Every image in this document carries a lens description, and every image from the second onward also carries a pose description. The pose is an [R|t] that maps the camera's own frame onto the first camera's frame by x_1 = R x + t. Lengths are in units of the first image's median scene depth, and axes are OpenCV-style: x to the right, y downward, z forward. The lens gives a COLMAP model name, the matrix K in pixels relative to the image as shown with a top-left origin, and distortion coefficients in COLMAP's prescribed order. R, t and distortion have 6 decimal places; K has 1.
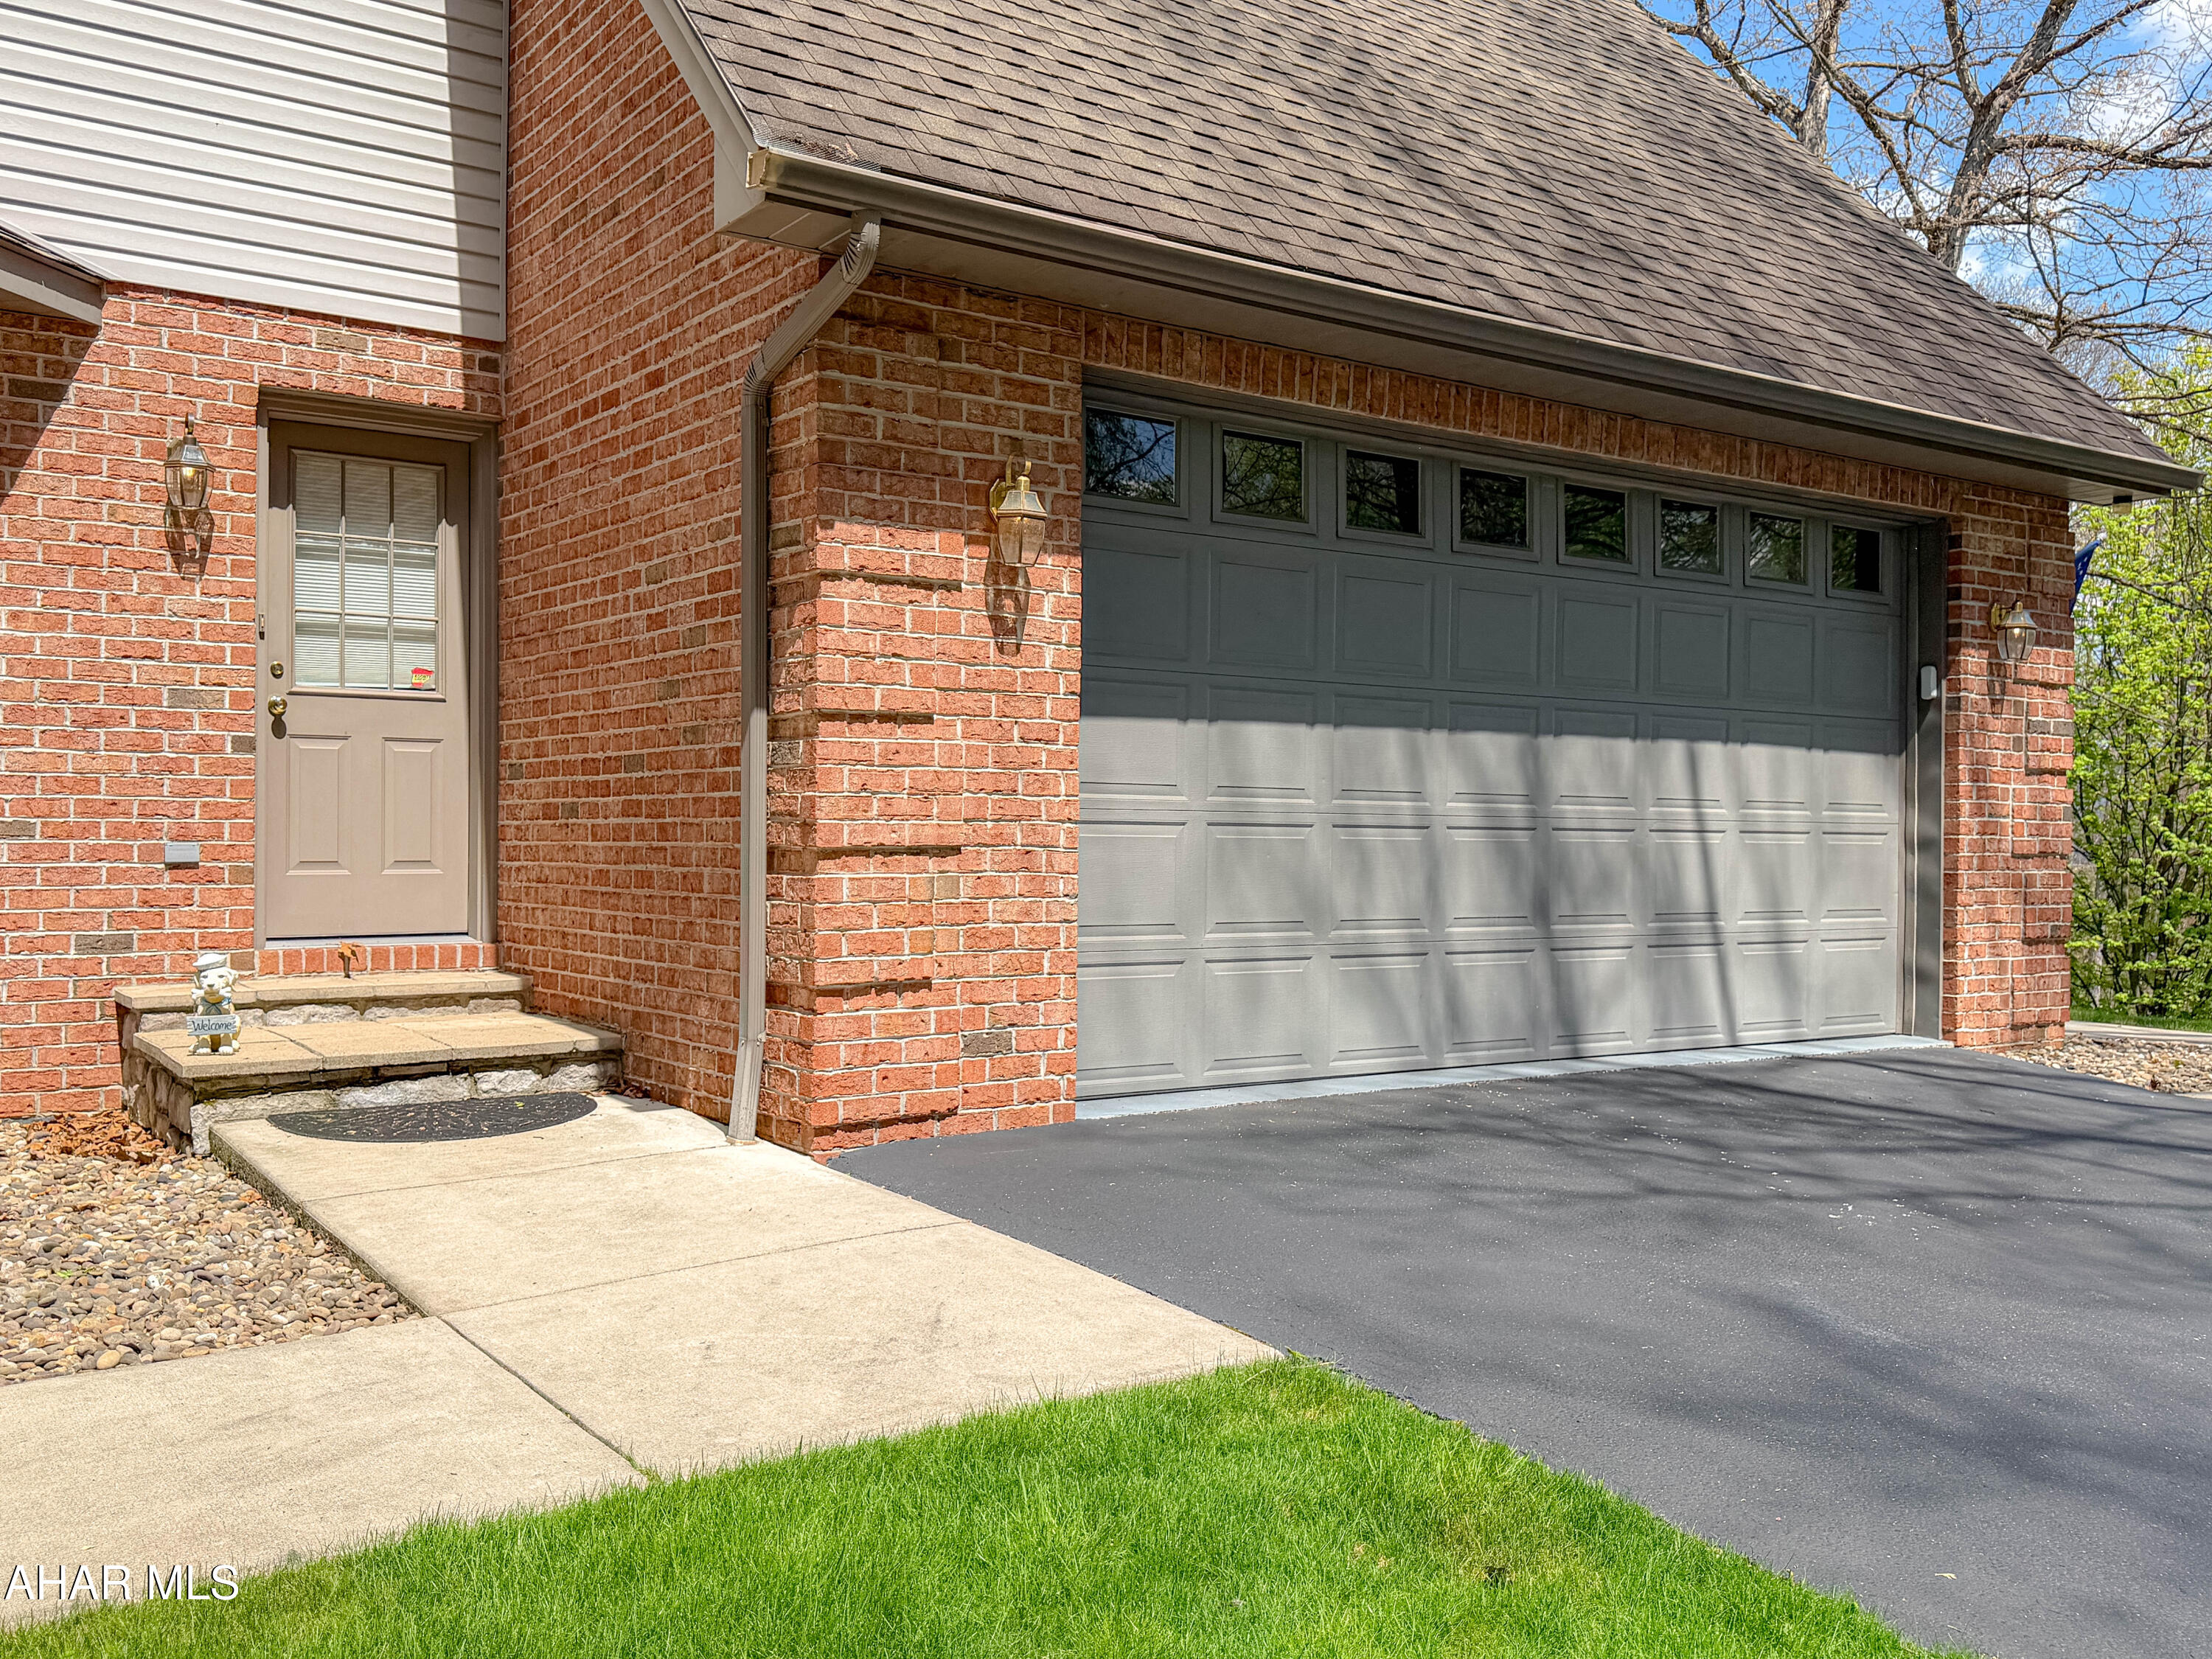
lens RADIAL K [[1943.4, 0, 1106.1], [0, 1943.4, 835.0], [0, 0, 1]] dist [-0.014066, -0.006066]
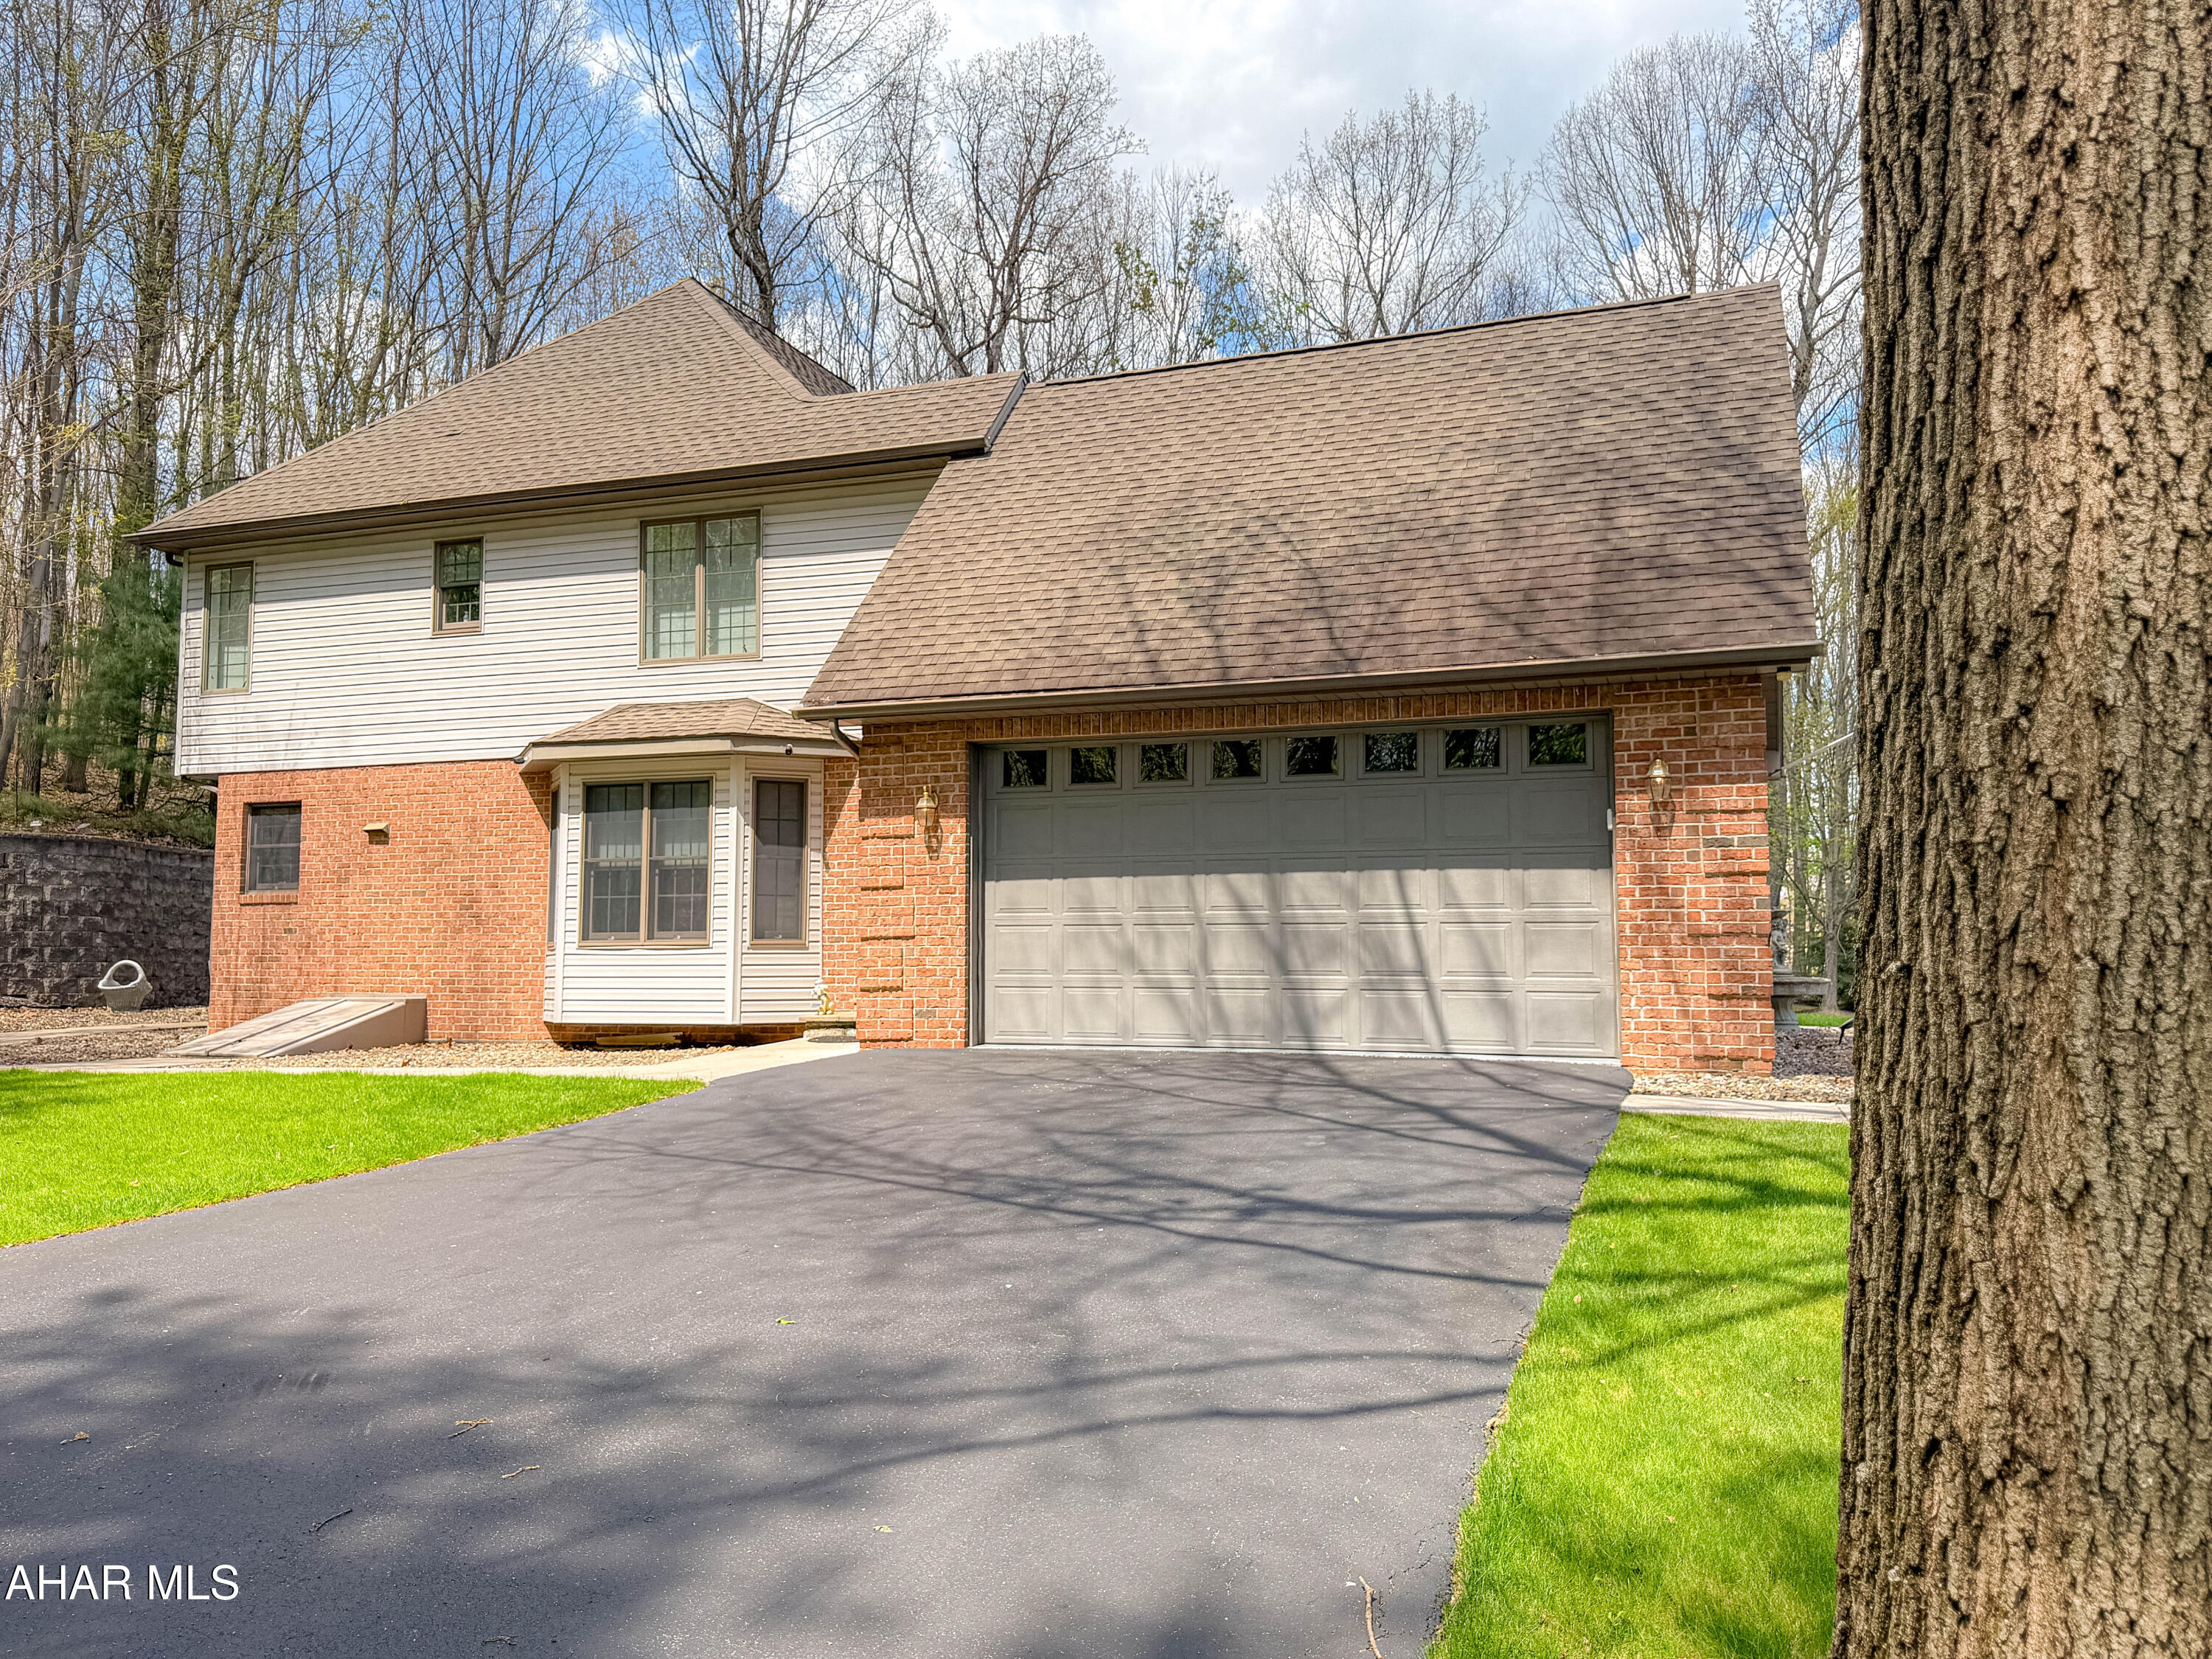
lens RADIAL K [[1667.7, 0, 1107.3], [0, 1667.7, 826.5], [0, 0, 1]] dist [0.008528, 0.000441]
pose [[0.587938, -0.066357, -0.806180, 1.444473], [0.009415, 0.997123, -0.075207, 0.023051], [0.808851, 0.036627, 0.586872, -0.080492]]
